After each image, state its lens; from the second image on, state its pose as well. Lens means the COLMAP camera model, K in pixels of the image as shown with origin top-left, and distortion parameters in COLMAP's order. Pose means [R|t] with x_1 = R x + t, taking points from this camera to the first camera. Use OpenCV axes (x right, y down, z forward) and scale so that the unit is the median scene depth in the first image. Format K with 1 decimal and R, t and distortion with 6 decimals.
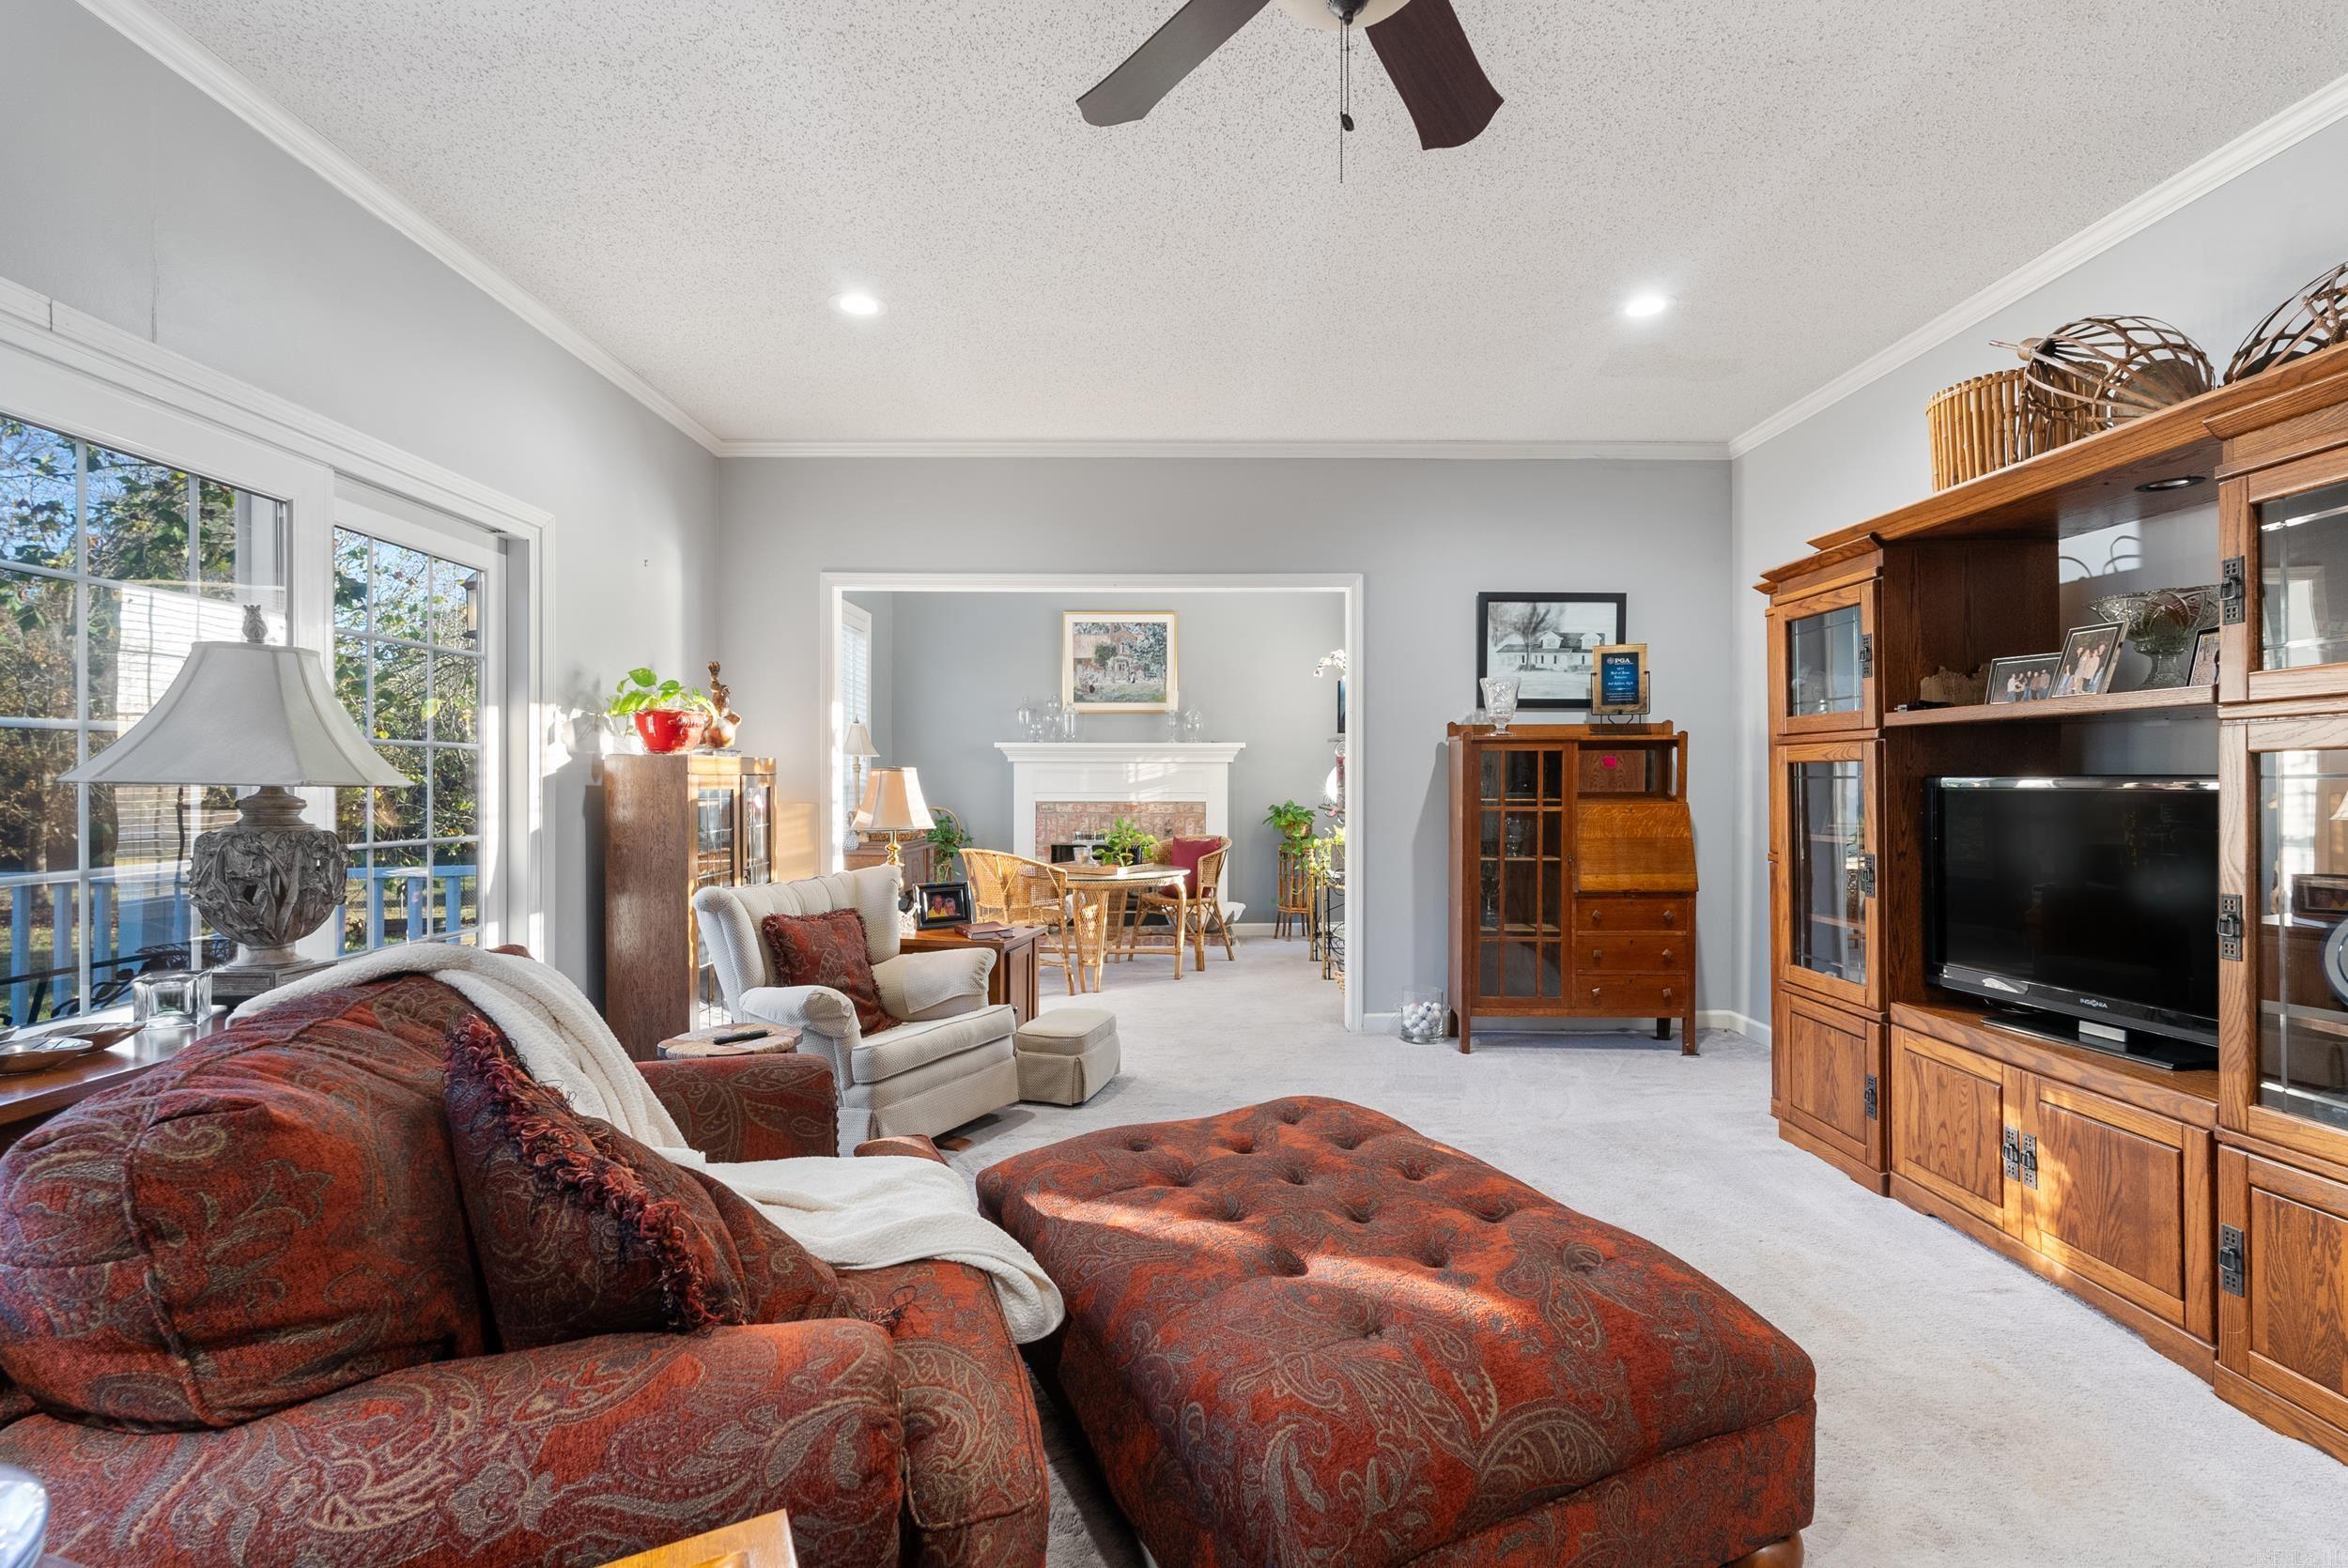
lens RADIAL K [[1027.7, 0, 1178.0], [0, 1027.7, 788.2], [0, 0, 1]] dist [-0.007229, 0.000603]
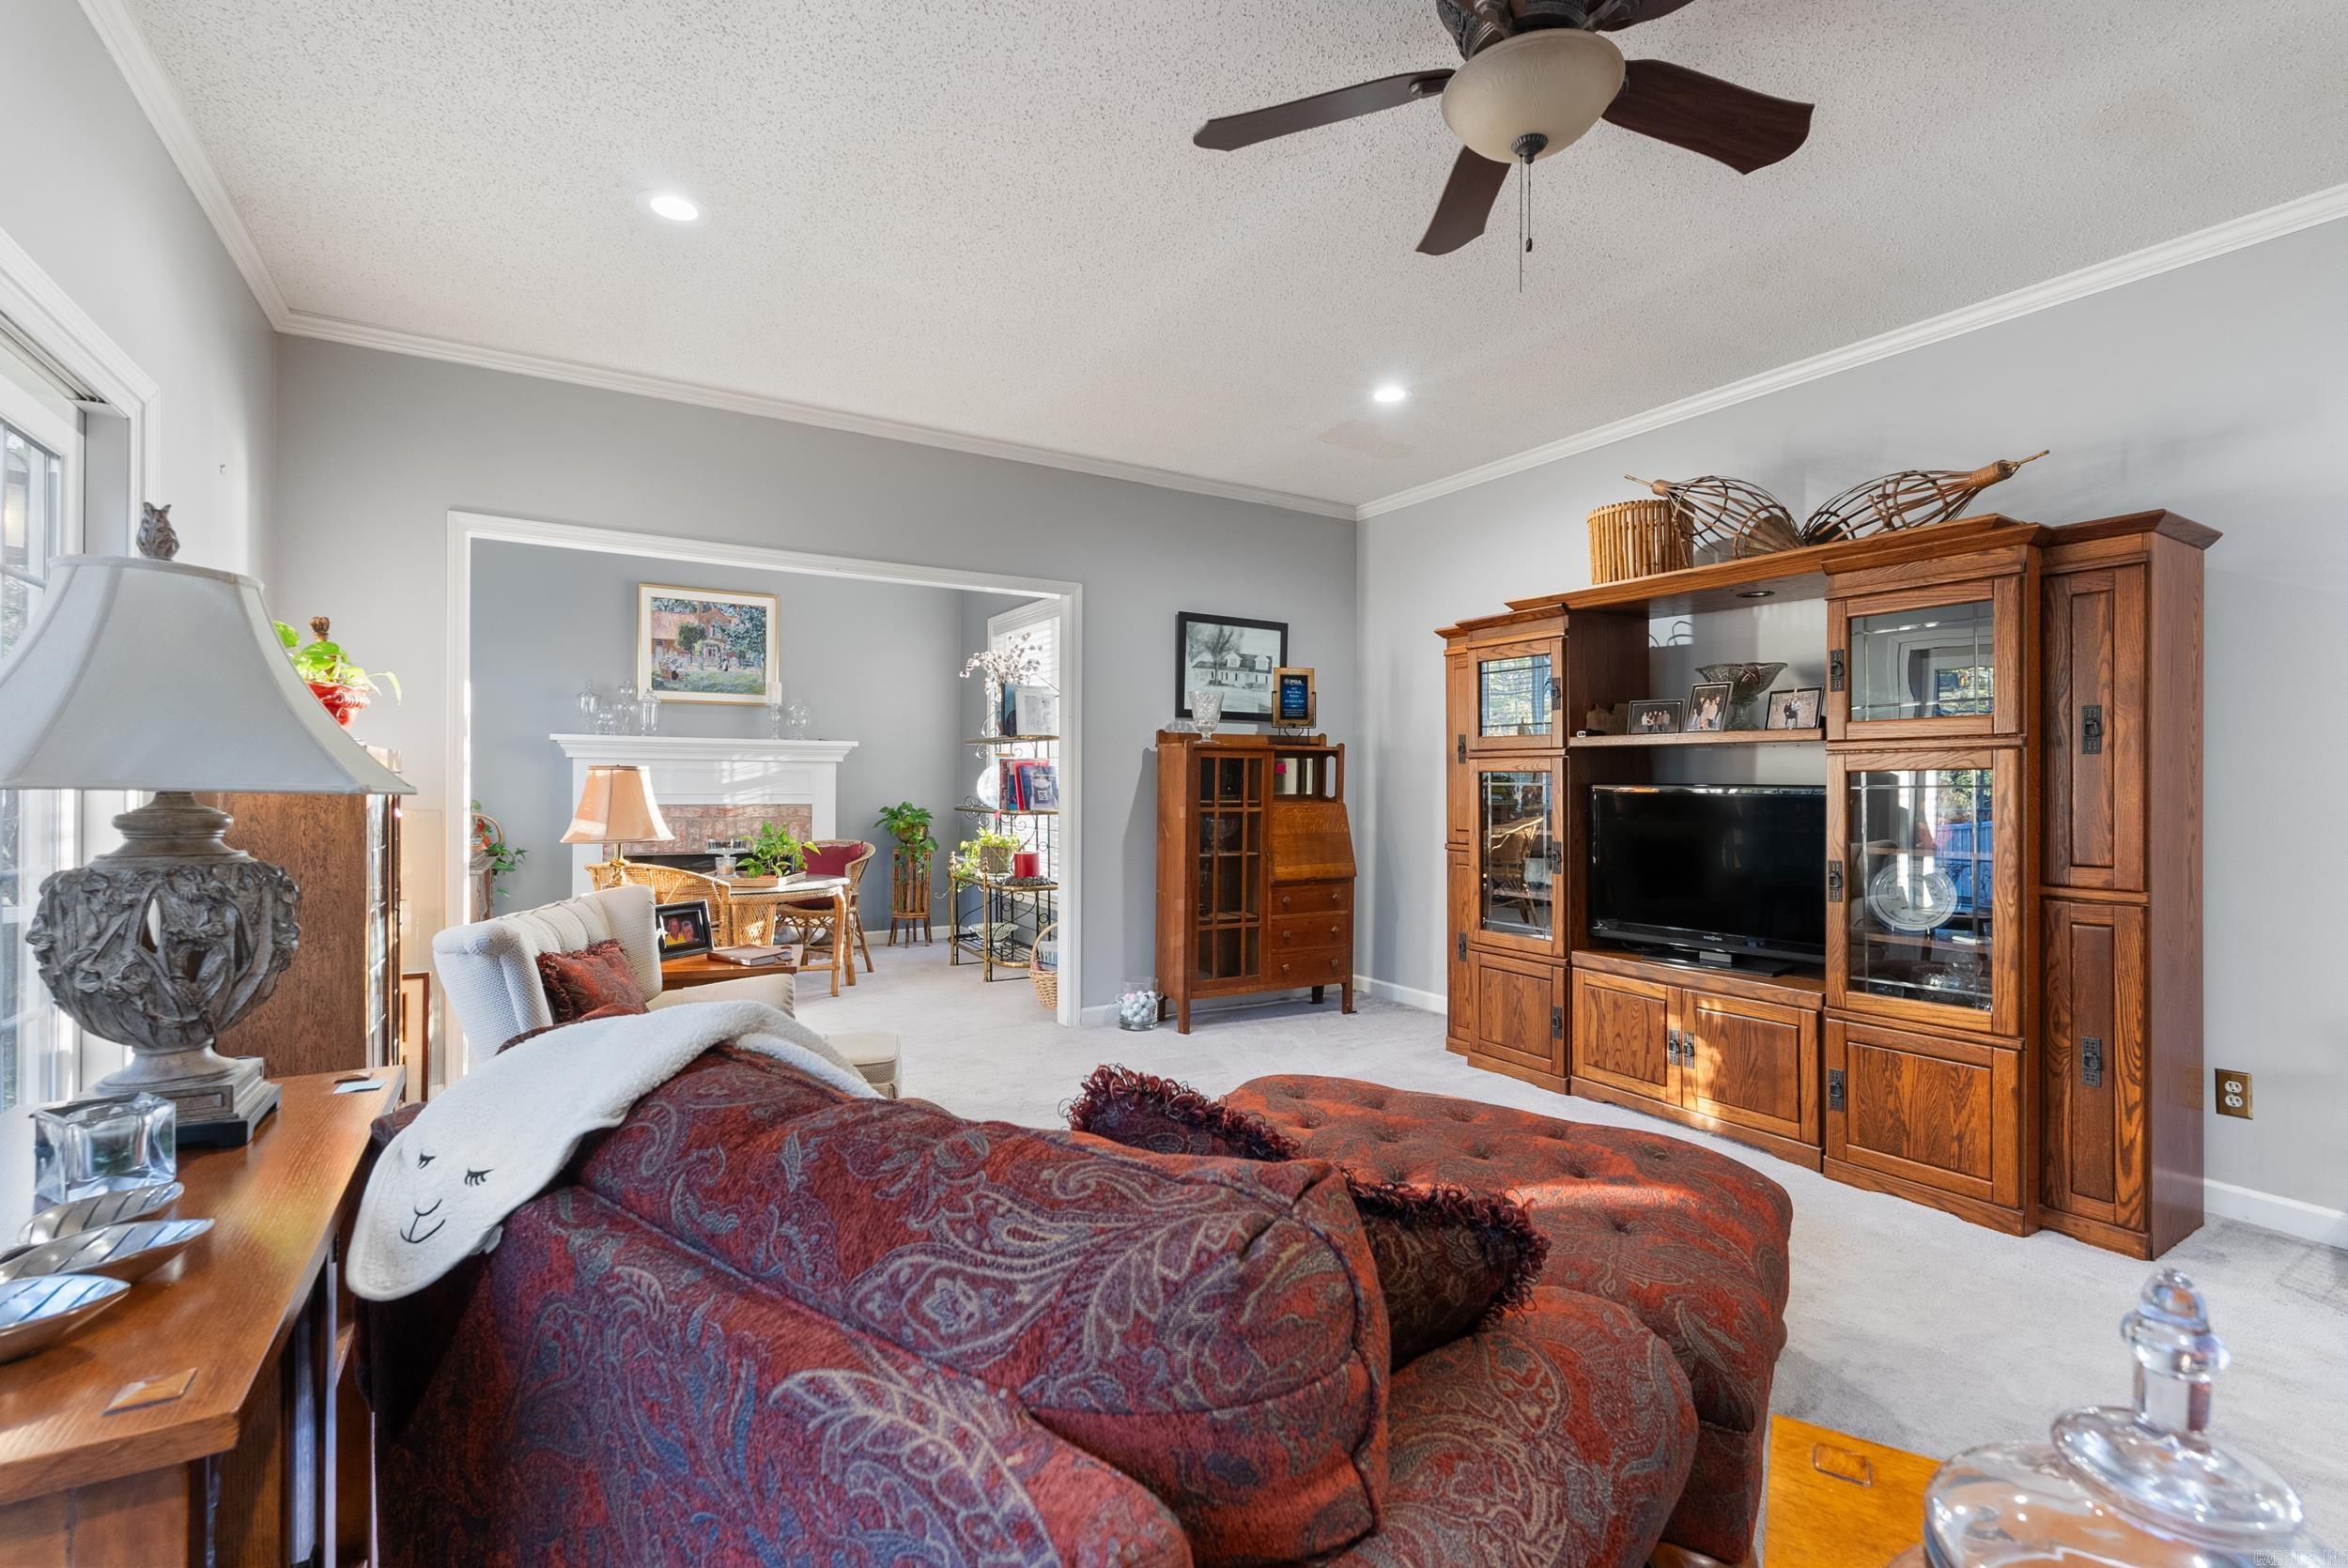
lens RADIAL K [[1033.7, 0, 1174.0], [0, 1033.7, 784.0], [0, 0, 1]] dist [-0.009777, 0.000462]
pose [[0.860750, 0.004154, 0.509011, -0.280222], [-0.002220, 0.999988, -0.004407, -0.002594], [-0.509023, 0.002663, 0.860749, 0.058172]]
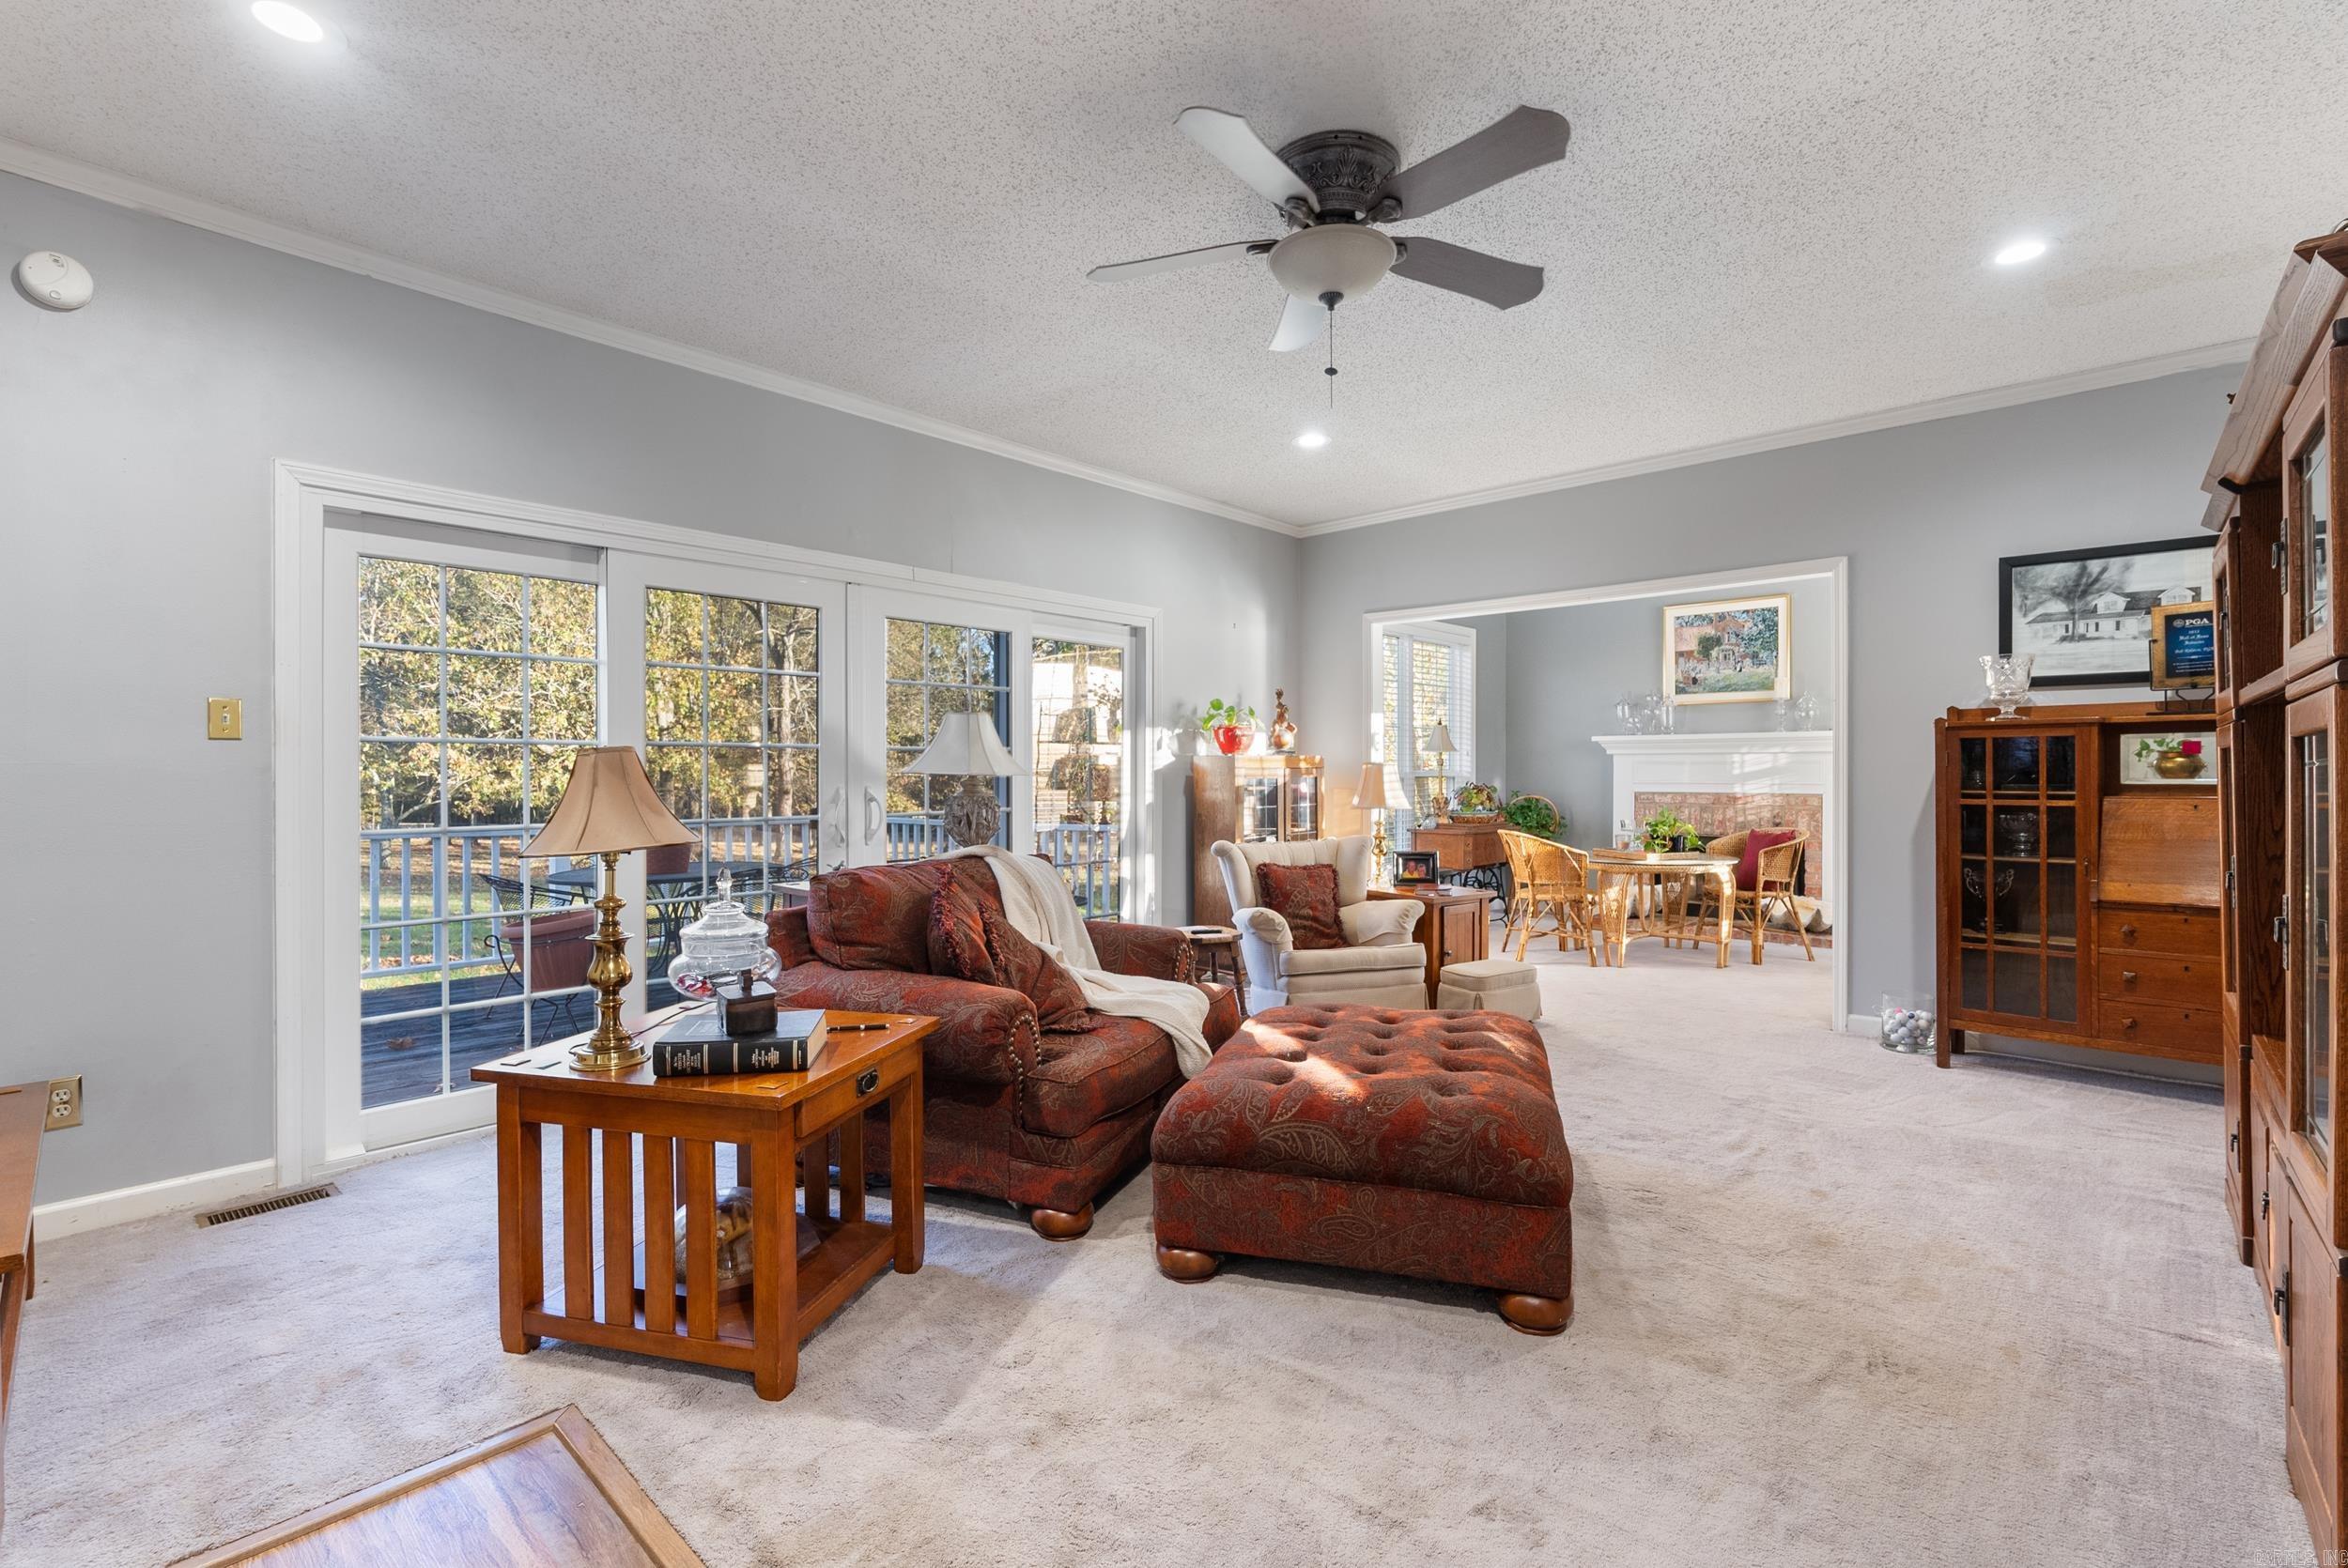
lens RADIAL K [[1023.0, 0, 1187.7], [0, 1023.0, 778.3], [0, 0, 1]] dist [-0.002497, 0.000257]
pose [[0.739896, 0.001868, -0.672718, 0.380802], [-0.002848, 0.999996, -0.000356, 0.001479], [0.672715, 0.002179, 0.739899, -0.127281]]
